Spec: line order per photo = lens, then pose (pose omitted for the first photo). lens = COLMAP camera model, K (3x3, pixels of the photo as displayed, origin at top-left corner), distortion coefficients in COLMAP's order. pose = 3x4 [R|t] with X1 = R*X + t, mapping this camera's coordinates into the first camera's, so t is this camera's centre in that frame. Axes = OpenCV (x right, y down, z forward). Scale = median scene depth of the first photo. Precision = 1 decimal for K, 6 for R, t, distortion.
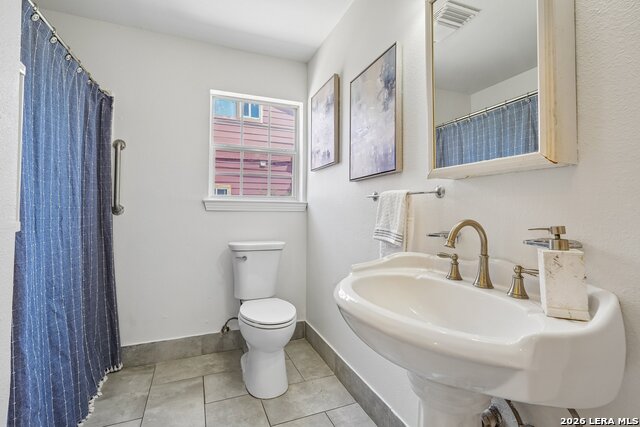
lens RADIAL K [[284.2, 0, 311.6], [0, 284.2, 202.2], [0, 0, 1]] dist [-0.006956, 0.001333]
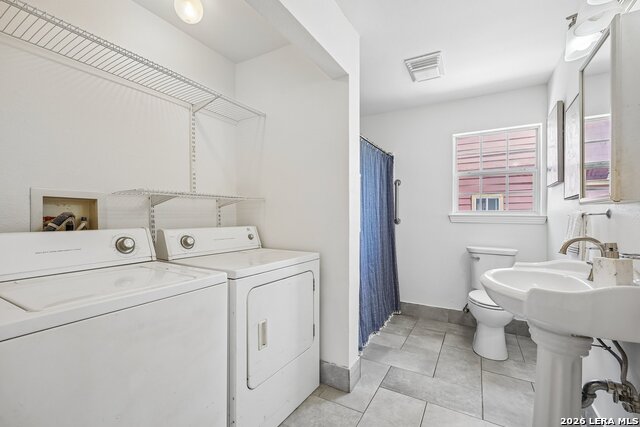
lens RADIAL K [[284.2, 0, 318.0], [0, 284.2, 214.9], [0, 0, 1]] dist [-0.006956, 0.001333]
pose [[0.610759, -0.003125, -0.791810, 0.391939], [0.021482, 0.999690, 0.012625, -0.044546], [0.791525, -0.024721, 0.610637, -0.436498]]
